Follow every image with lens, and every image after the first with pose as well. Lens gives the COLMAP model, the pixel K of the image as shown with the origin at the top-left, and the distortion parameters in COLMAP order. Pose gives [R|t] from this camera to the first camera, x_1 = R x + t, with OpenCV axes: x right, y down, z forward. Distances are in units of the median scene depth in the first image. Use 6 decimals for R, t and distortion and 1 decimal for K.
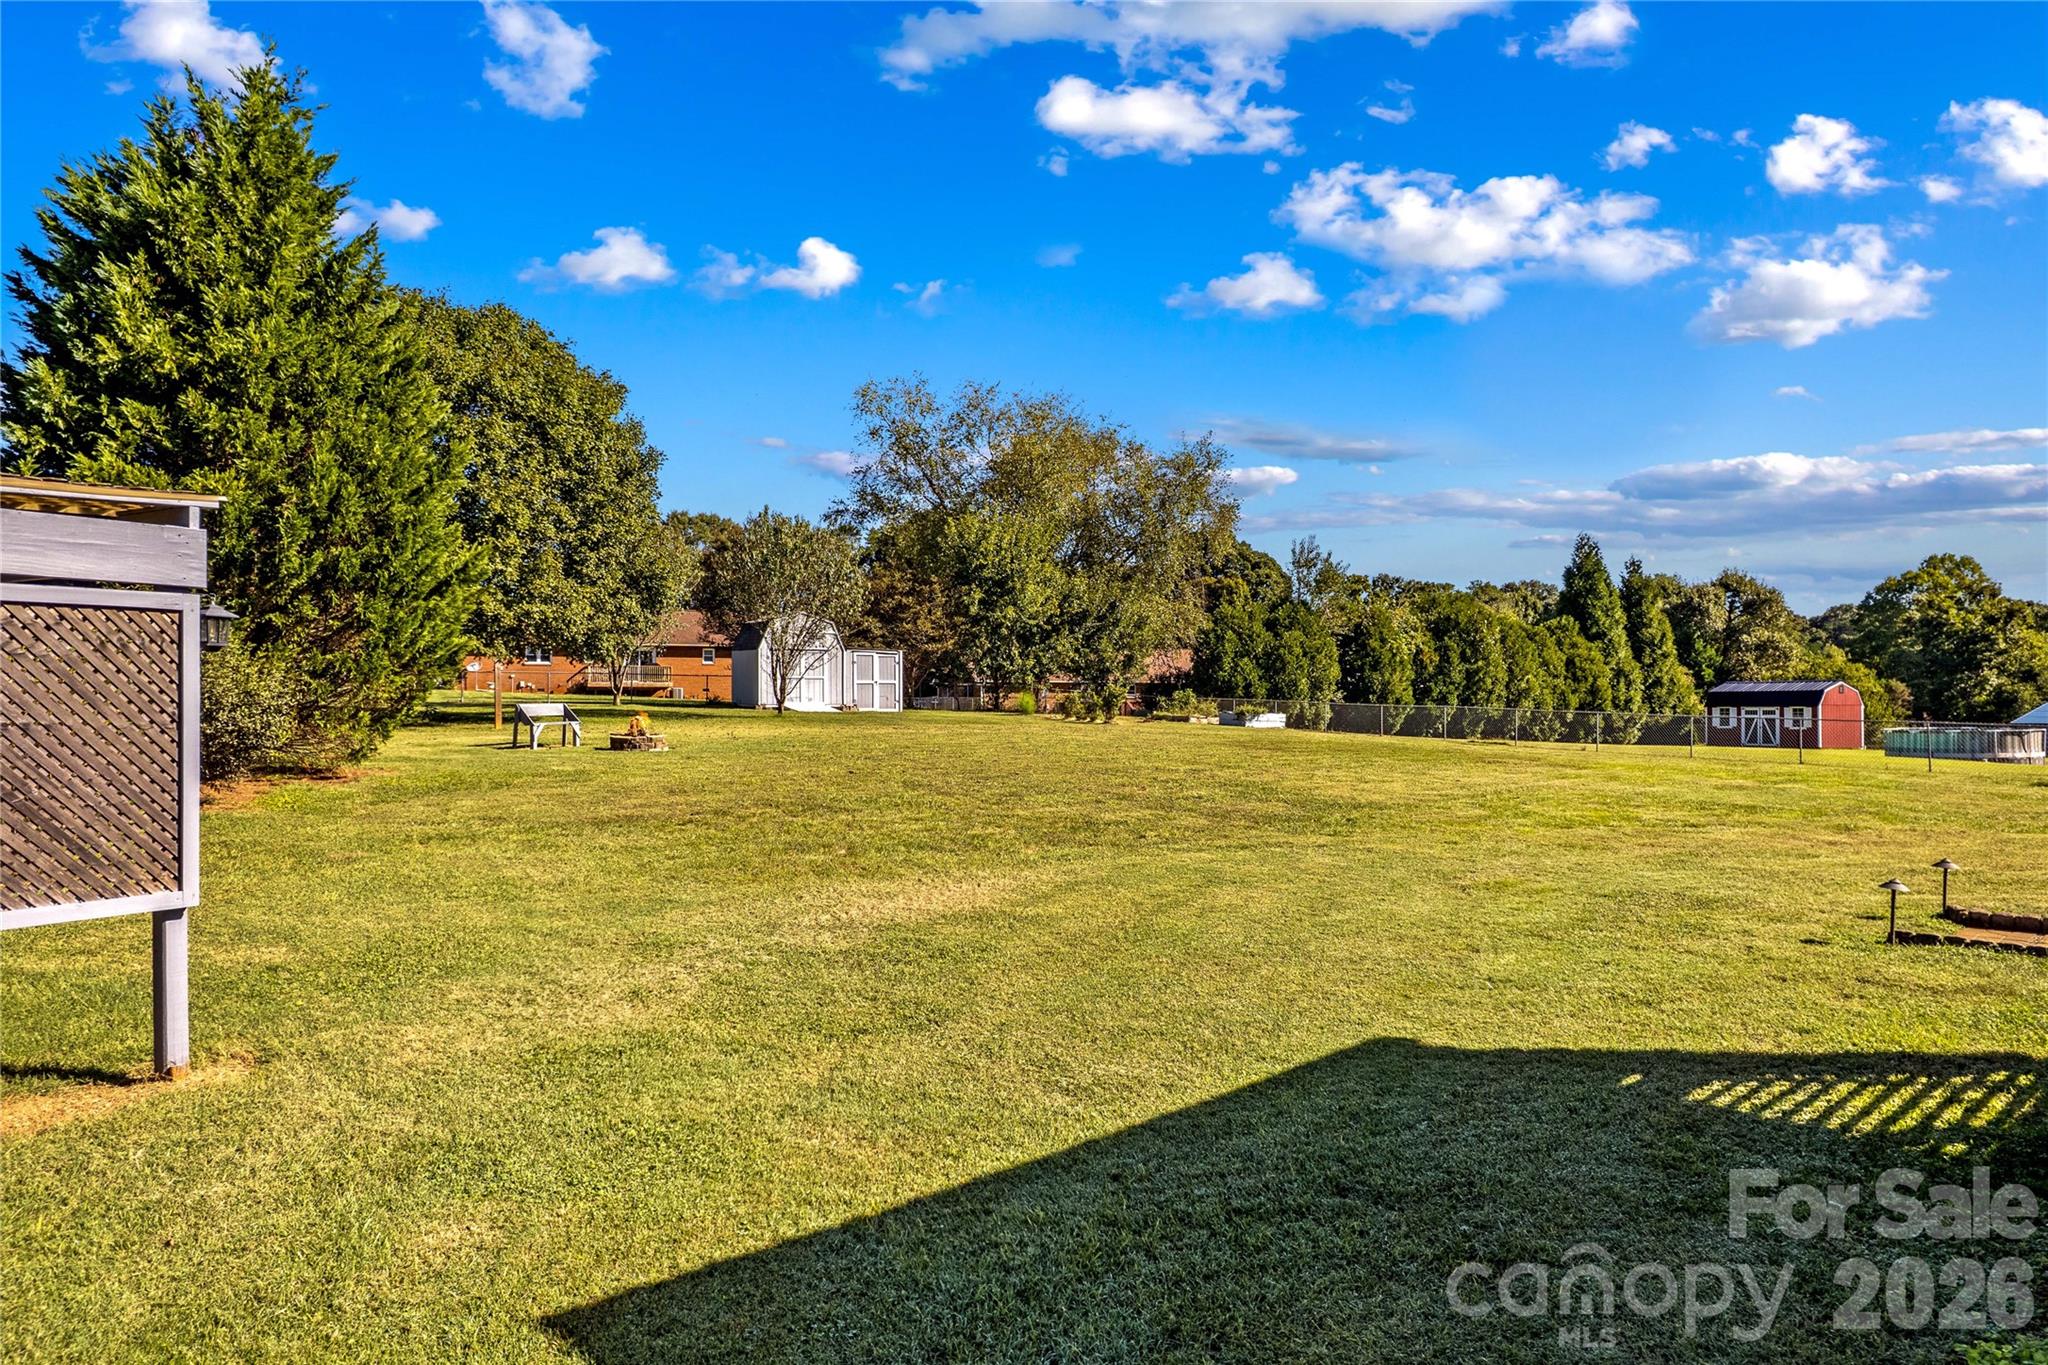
lens RADIAL K [[1374.5, 0, 971.2], [0, 1374.5, 681.1], [0, 0, 1]] dist [-0.138728, 0.074683]
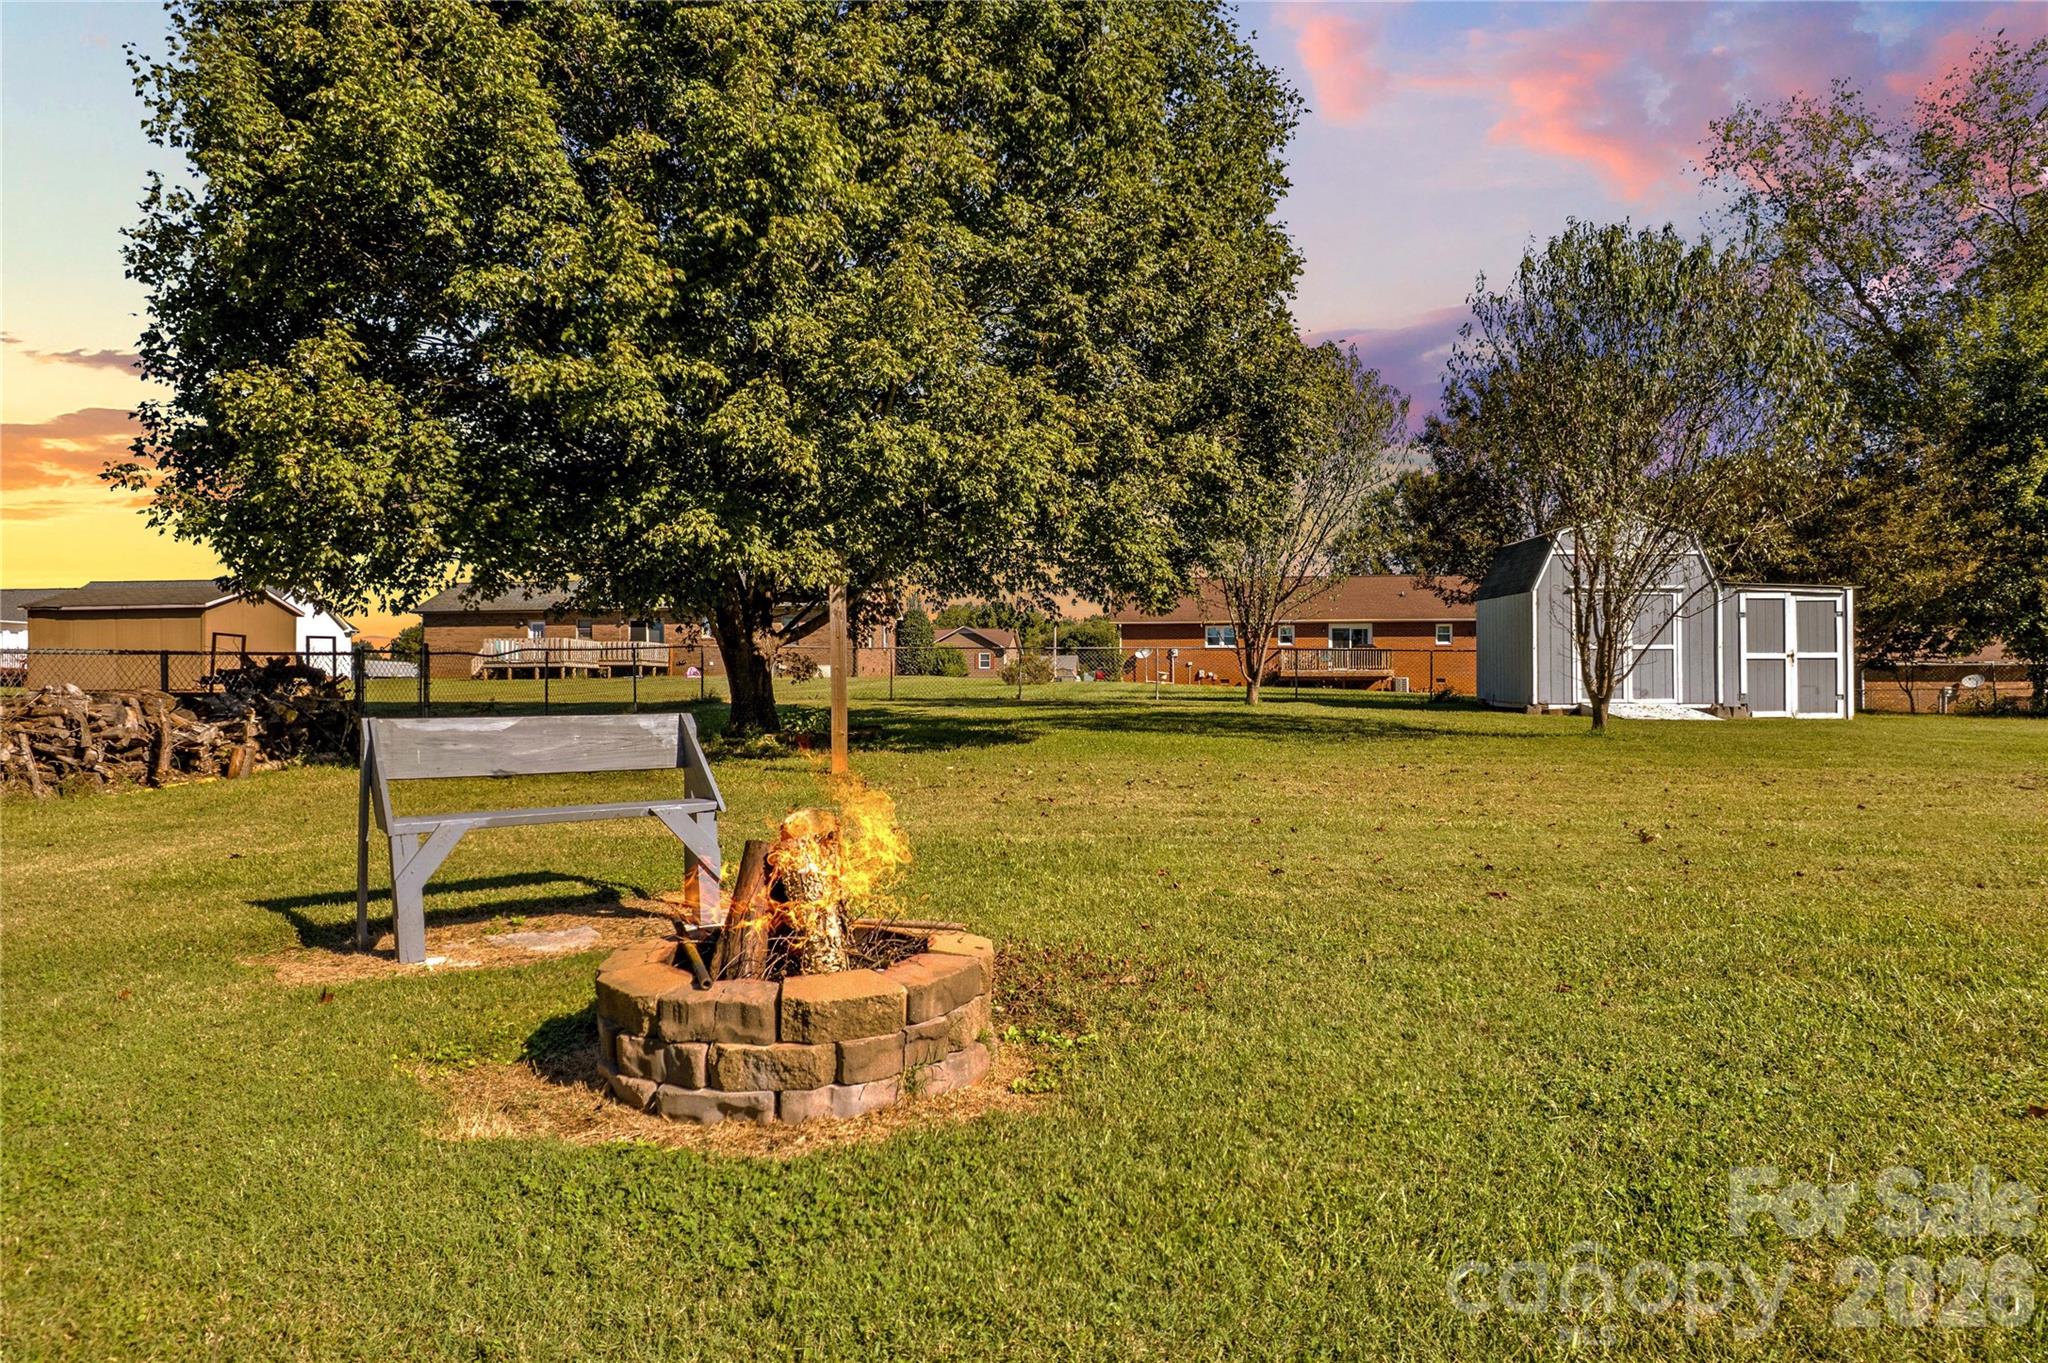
lens RADIAL K [[1374.5, 0, 971.2], [0, 1374.5, 680.1], [0, 0, 1]] dist [-0.138728, 0.074683]
pose [[0.862844, -0.004783, -0.505448, -0.081836], [0.006917, 0.999973, 0.002345, 0.005879], [0.505423, -0.005520, 0.862854, 0.459603]]
